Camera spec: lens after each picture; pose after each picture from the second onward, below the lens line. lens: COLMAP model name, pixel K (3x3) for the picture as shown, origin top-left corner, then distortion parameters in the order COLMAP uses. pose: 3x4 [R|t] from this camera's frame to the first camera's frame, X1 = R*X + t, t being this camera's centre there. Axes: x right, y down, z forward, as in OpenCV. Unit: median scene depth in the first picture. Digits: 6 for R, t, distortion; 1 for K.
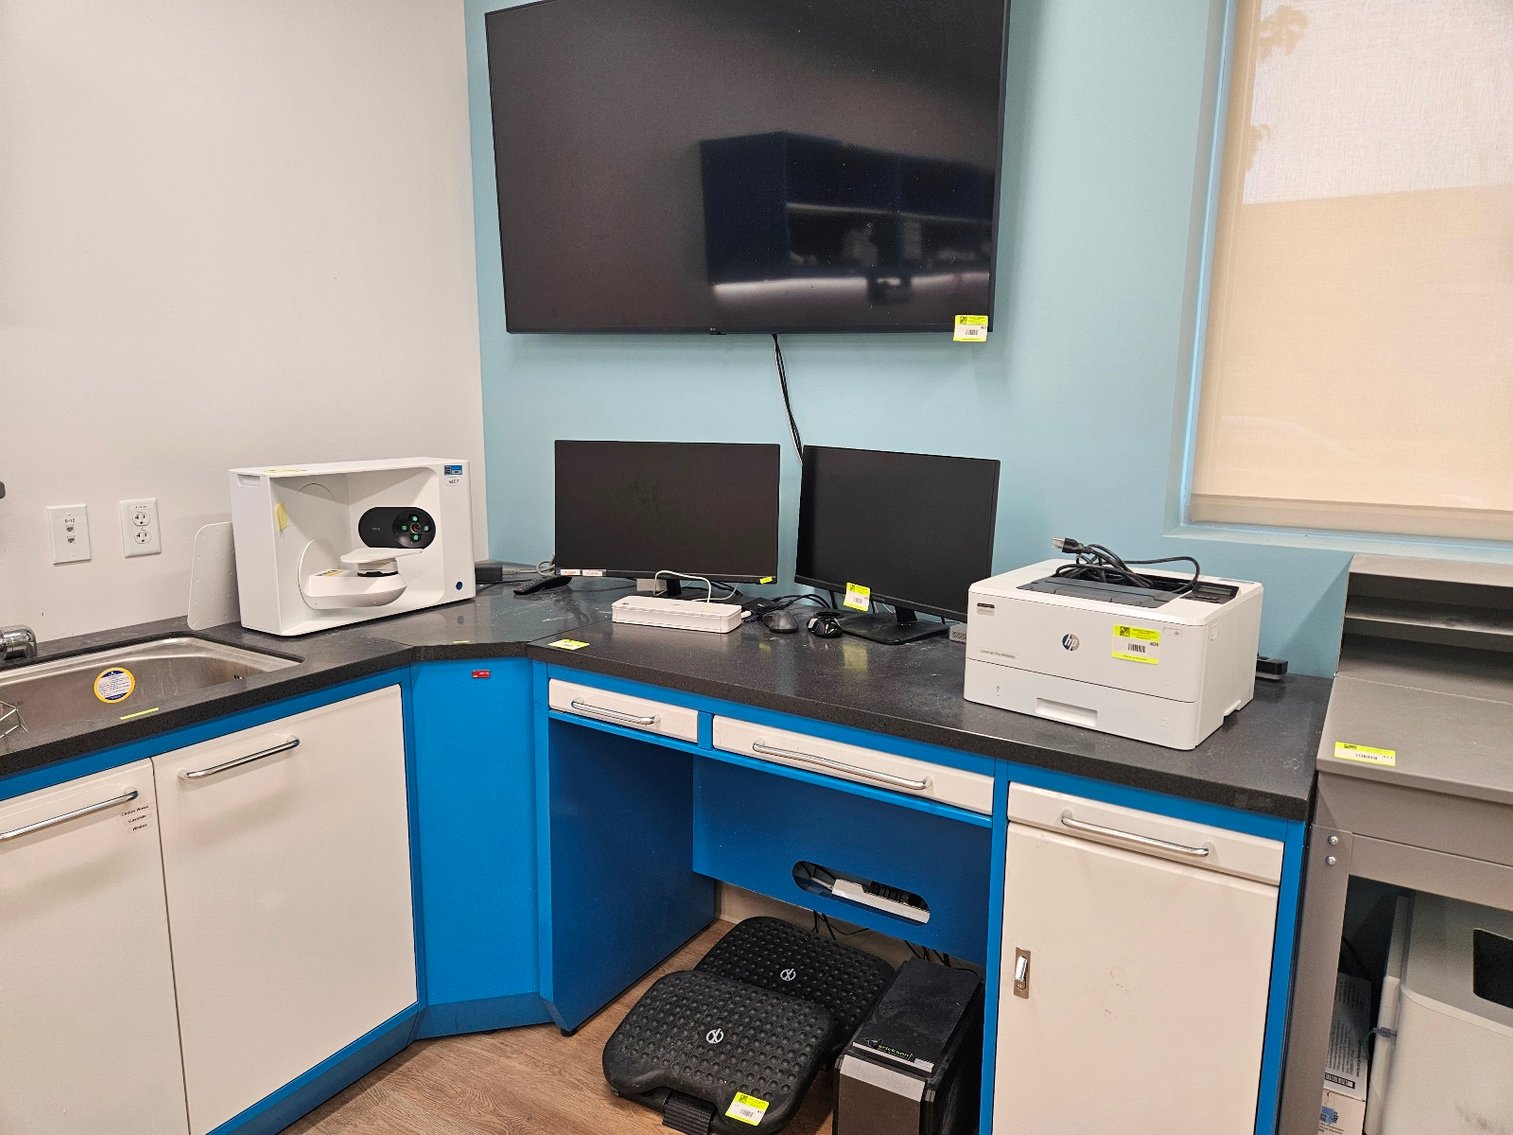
lens RADIAL K [[1000.7, 0, 761.1], [0, 1000.7, 564.1], [0, 0, 1]] dist [0.008293, -0.006501]
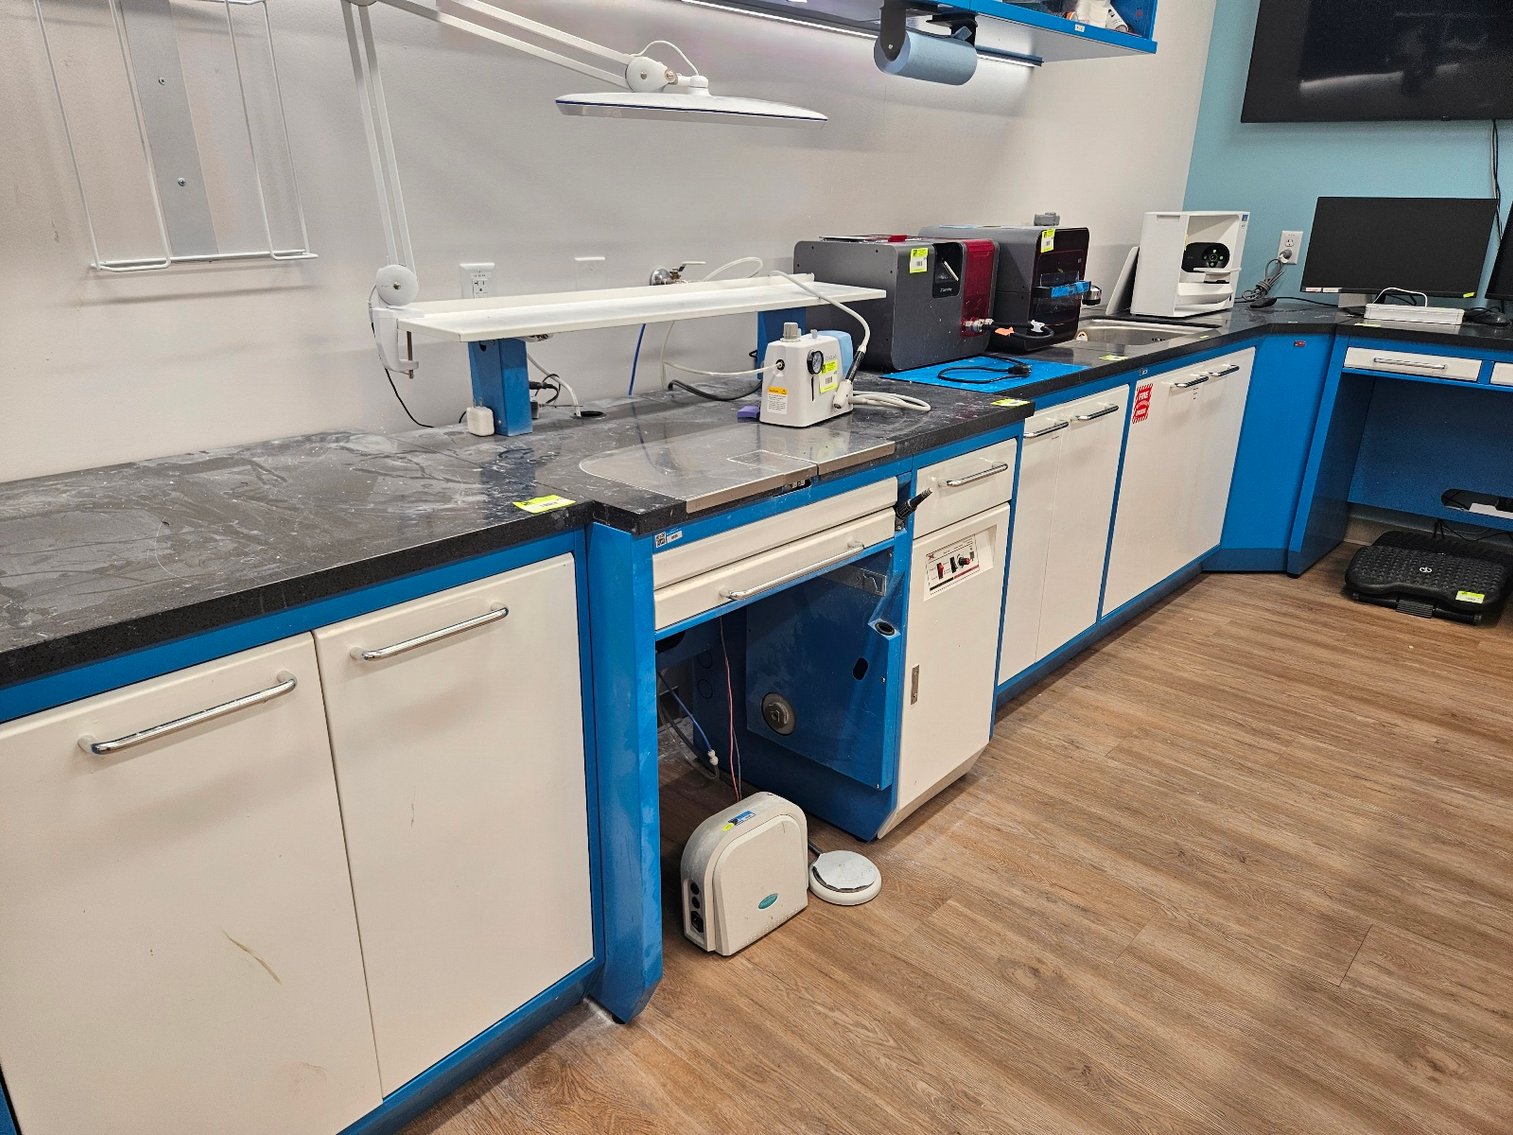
lens RADIAL K [[1000.7, 0, 753.5], [0, 1000.7, 566.4], [0, 0, 1]] dist [0.008293, -0.006501]
pose [[0.979559, 0.071529, -0.188011, -0.739467], [-0.035864, 0.981770, 0.186659, 0.174412], [0.197935, -0.176101, 0.964267, -0.737201]]
